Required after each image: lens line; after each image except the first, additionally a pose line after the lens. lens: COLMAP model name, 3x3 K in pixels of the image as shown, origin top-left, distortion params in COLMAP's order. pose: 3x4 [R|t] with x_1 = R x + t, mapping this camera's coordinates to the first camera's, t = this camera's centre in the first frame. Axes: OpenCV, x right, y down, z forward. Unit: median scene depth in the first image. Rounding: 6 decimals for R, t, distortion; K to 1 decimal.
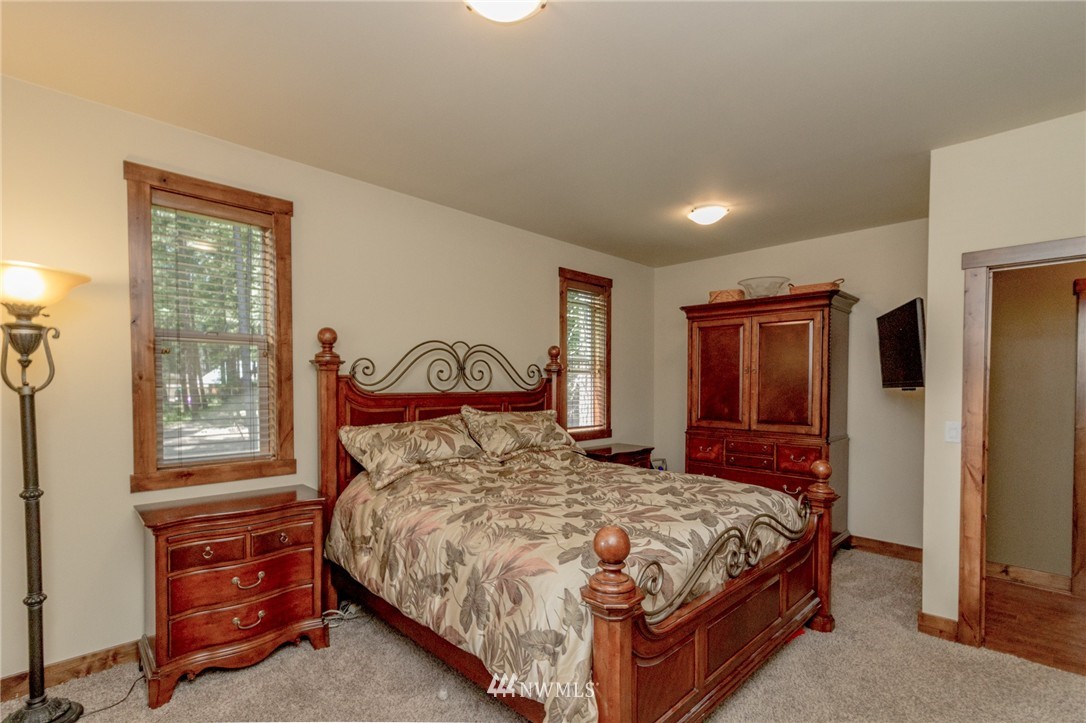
lens RADIAL K [[507.1, 0, 538.1], [0, 507.1, 395.7], [0, 0, 1]] dist [0.013184, -0.003130]
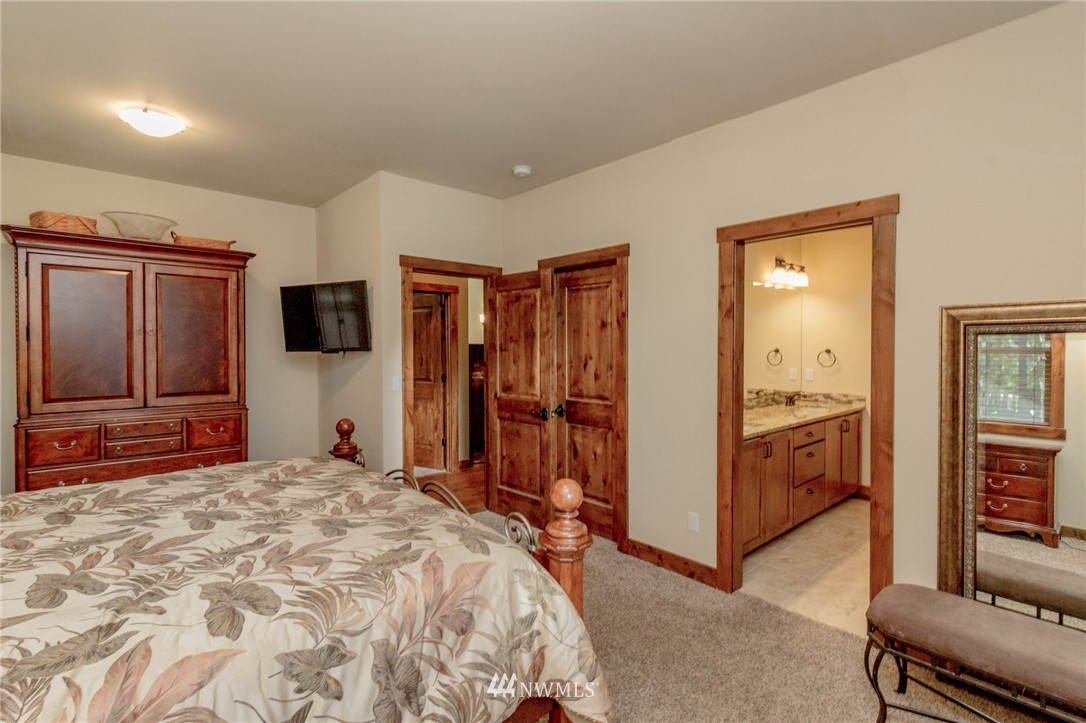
lens RADIAL K [[507.1, 0, 540.0], [0, 507.1, 358.8], [0, 0, 1]] dist [0.013184, -0.003130]
pose [[0.055060, -0.027532, 0.998103, -0.495856], [0.021547, 0.999420, 0.026380, -0.021506], [-0.998251, 0.020054, 0.055622, 0.504481]]
